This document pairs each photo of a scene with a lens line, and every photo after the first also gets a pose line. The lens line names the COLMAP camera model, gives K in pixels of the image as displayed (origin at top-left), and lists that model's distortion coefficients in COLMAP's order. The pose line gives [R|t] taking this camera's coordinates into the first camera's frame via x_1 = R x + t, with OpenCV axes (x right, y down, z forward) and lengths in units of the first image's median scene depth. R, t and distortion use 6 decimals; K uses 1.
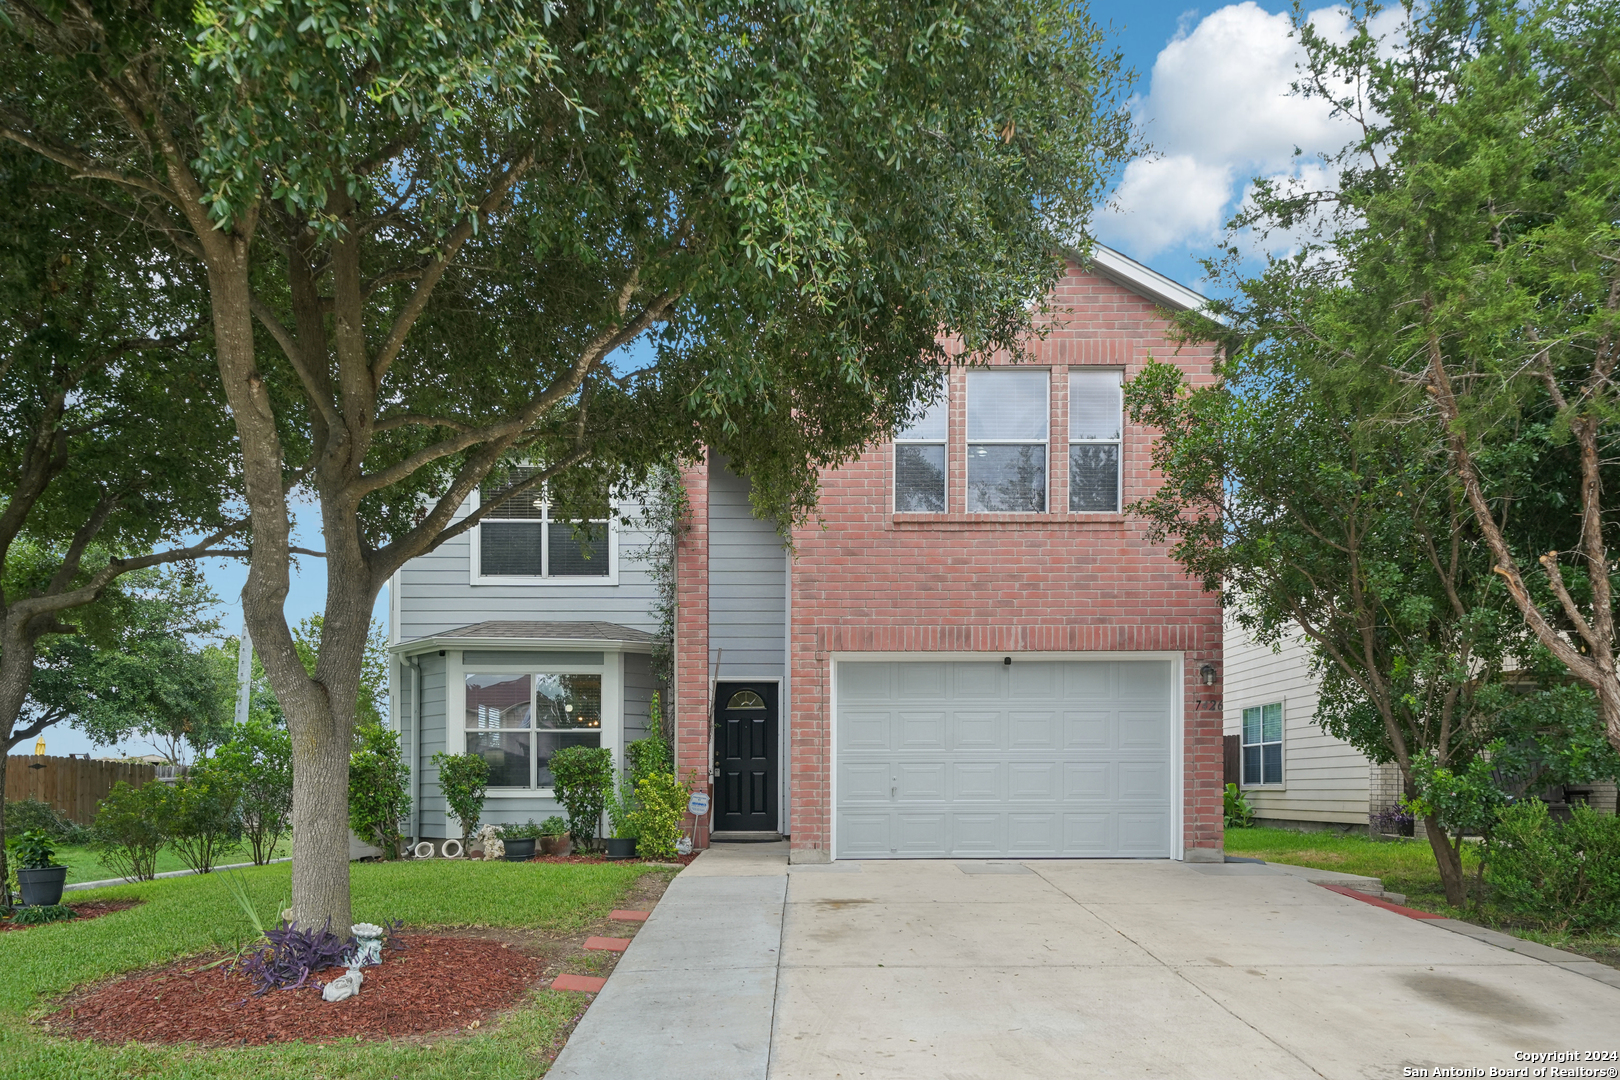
lens RADIAL K [[1045.6, 0, 812.0], [0, 1045.6, 590.5], [0, 0, 1]] dist [0.041914, -0.001011]
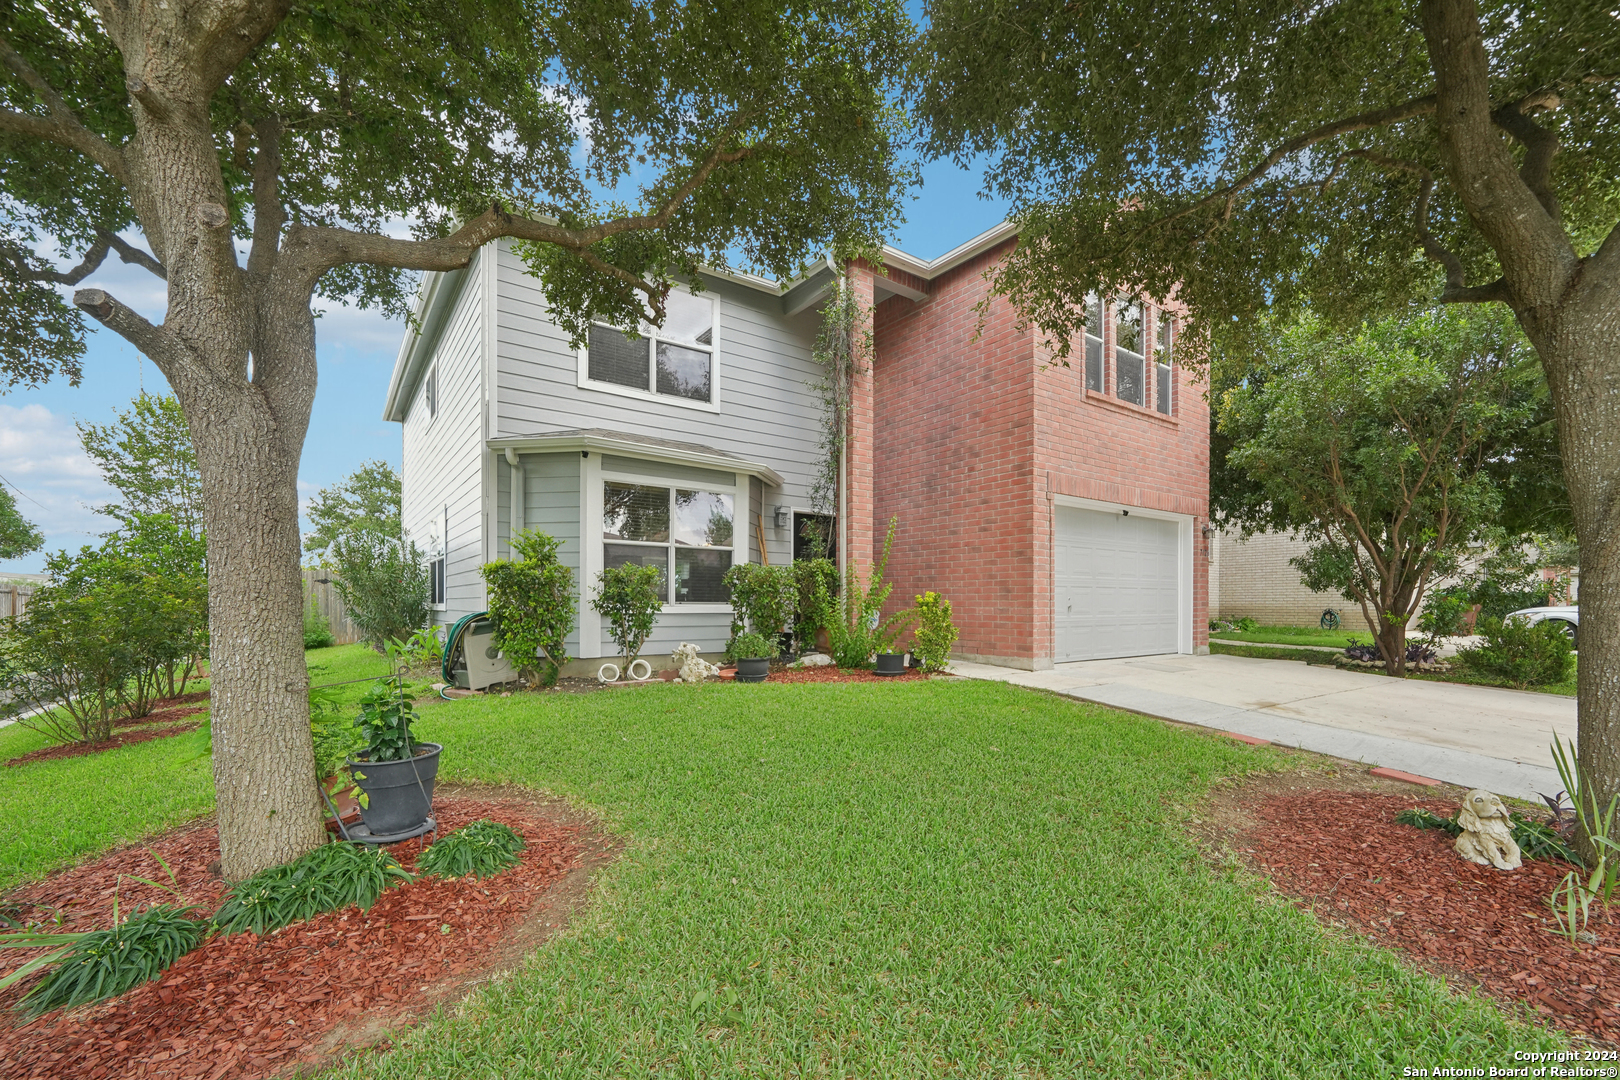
lens RADIAL K [[657.2, 0, 806.0], [0, 657.2, 534.0], [0, 0, 1]] dist [0.001385, 0.000694]
pose [[0.829246, 0.063584, 0.555256, -0.630400], [-0.108556, 0.992910, 0.048422, 0.098127], [-0.548240, -0.100430, 0.830269, 0.524466]]
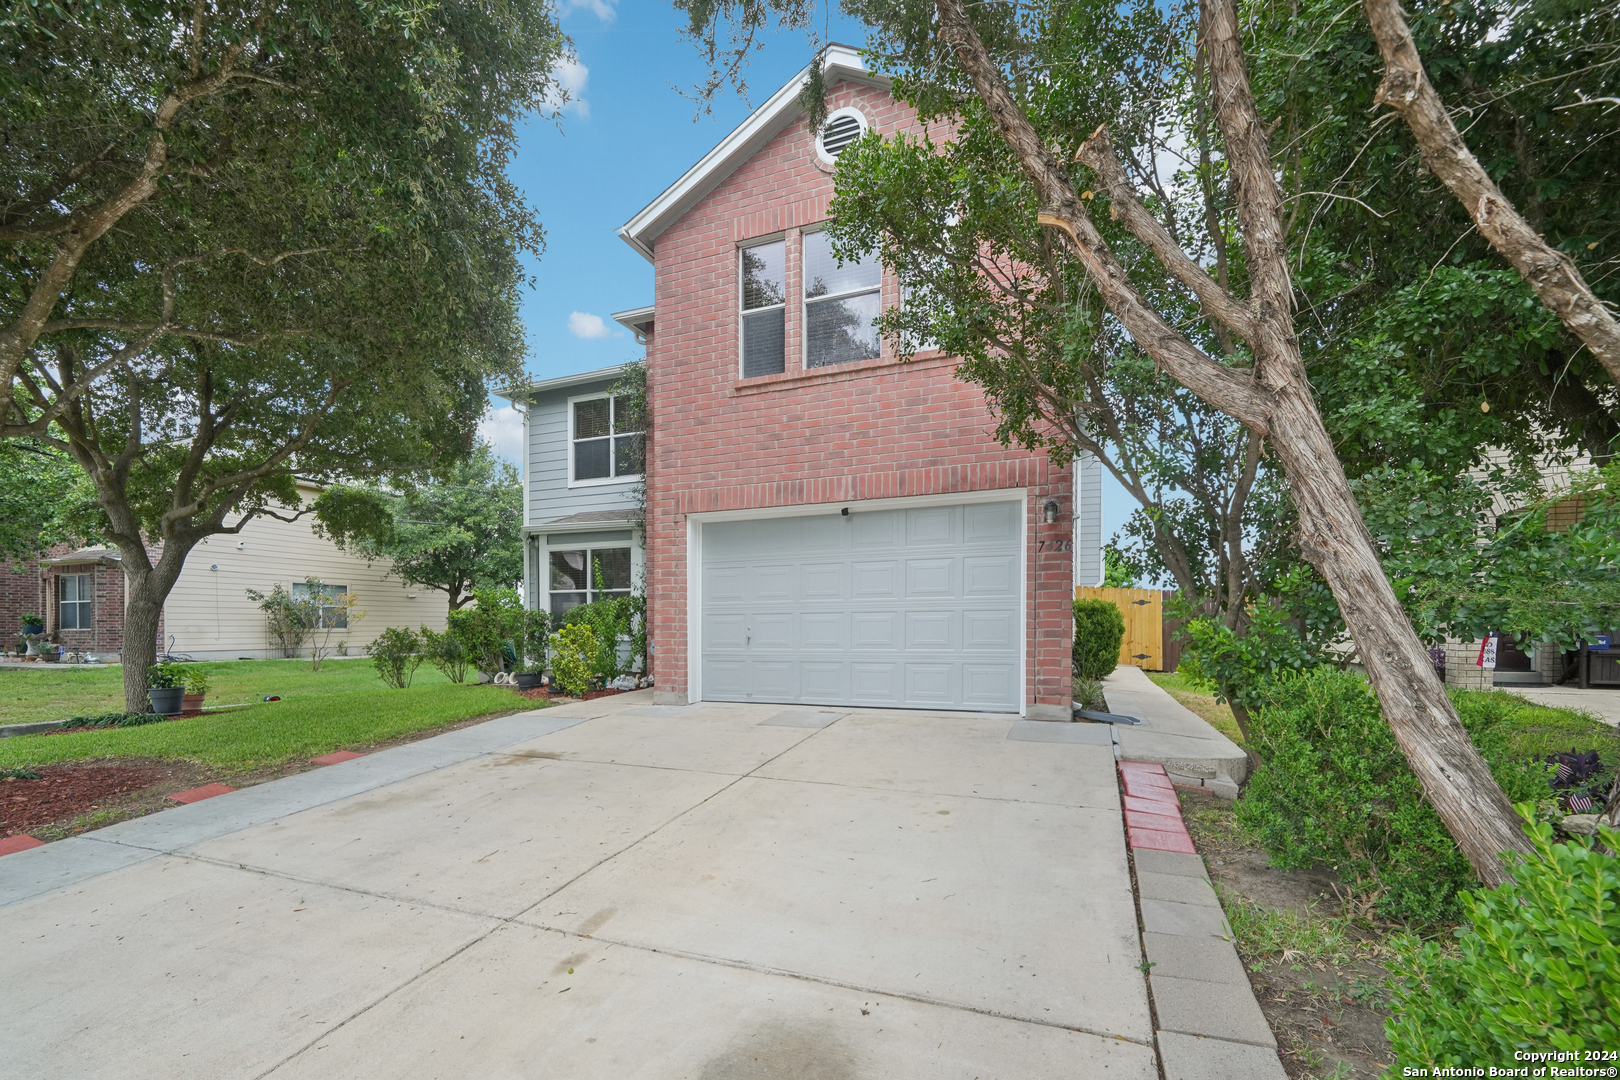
lens RADIAL K [[657.2, 0, 806.0], [0, 657.2, 534.0], [0, 0, 1]] dist [0.001385, 0.000694]
pose [[0.923658, -0.054063, -0.379385, 0.393406], [0.072475, 0.996777, 0.034407, 0.064428], [0.376302, -0.059277, 0.924599, 0.406453]]
